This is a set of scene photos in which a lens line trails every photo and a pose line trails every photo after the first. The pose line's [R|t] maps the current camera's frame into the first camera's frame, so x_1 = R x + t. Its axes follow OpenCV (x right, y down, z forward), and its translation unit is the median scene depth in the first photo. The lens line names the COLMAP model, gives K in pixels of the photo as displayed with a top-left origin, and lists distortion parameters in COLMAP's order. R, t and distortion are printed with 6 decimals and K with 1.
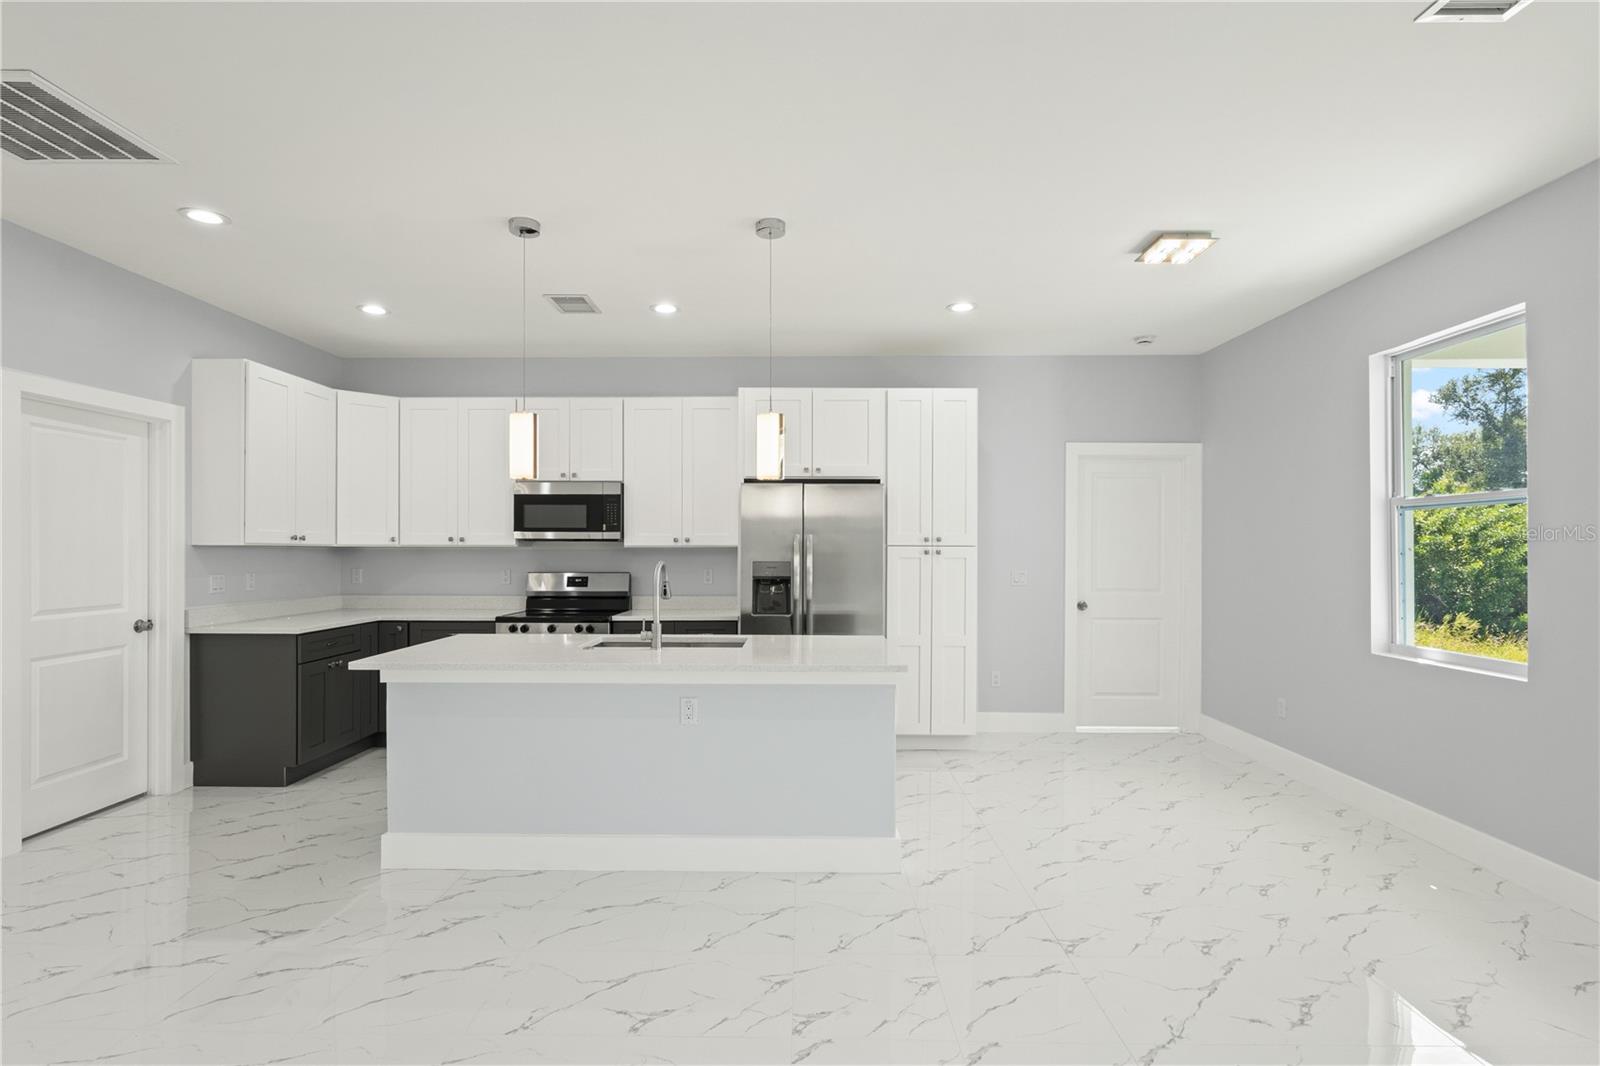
lens RADIAL K [[809.4, 0, 787.2], [0, 809.4, 550.5], [0, 0, 1]] dist [0.003283, 0.001770]
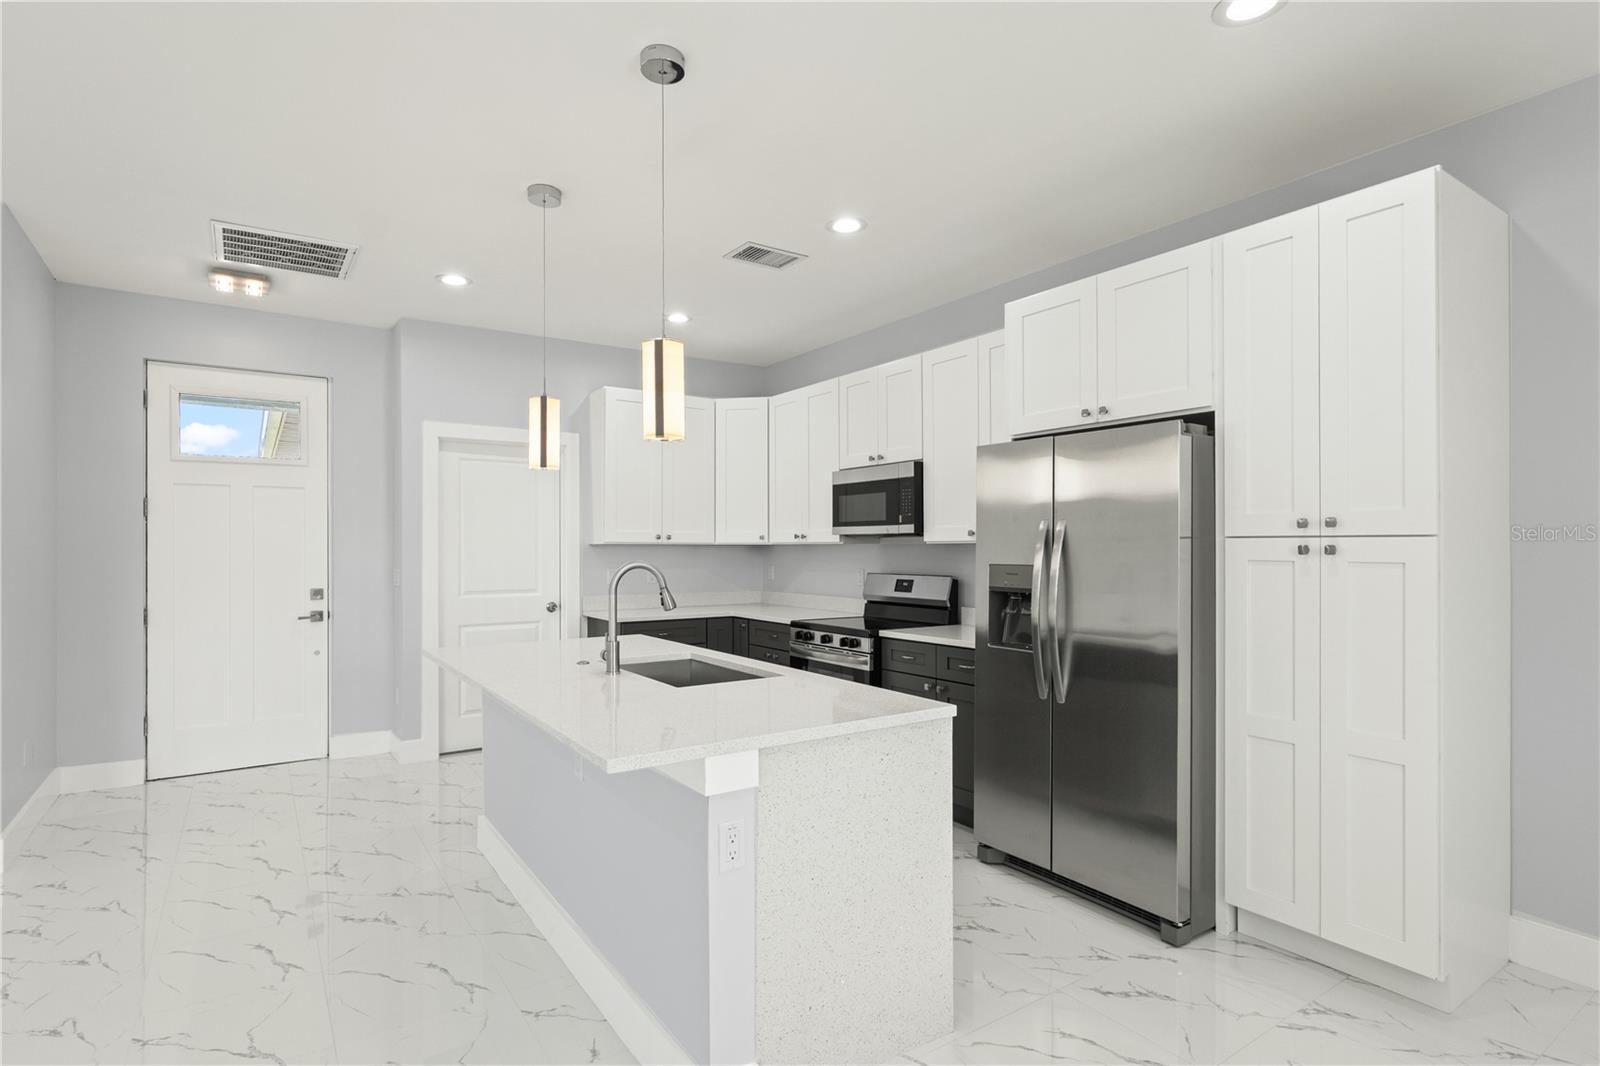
lens RADIAL K [[809.4, 0, 788.4], [0, 809.4, 550.2], [0, 0, 1]] dist [0.003283, 0.001770]
pose [[0.566009, 0.000197, -0.824399, 0.399729], [0.001083, 0.999999, 0.000983, 0.001539], [0.824398, -0.001449, 0.566008, 0.484963]]
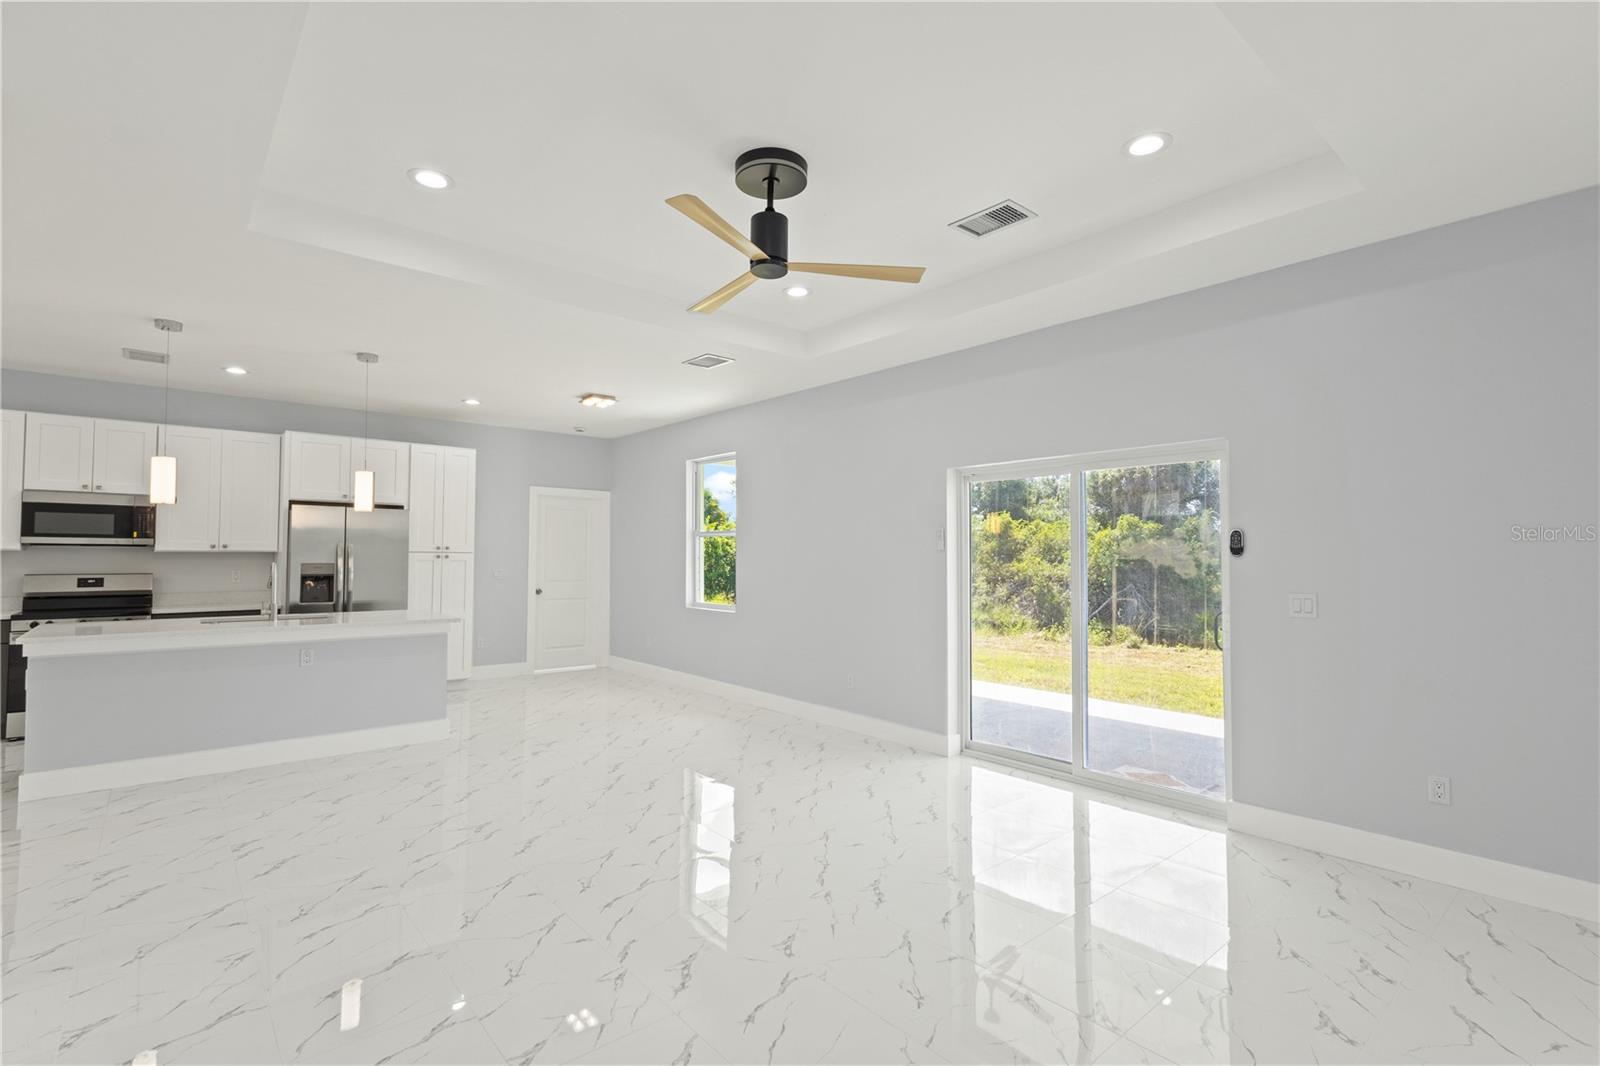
lens RADIAL K [[755.5, 0, 807.6], [0, 755.5, 541.7], [0, 0, 1]] dist [0.011206, -0.001636]
pose [[0.746001, 0.015770, 0.665758, -0.248834], [-0.004652, 0.999819, -0.018470, -0.002613], [-0.665929, 0.010682, 0.745939, -0.485895]]
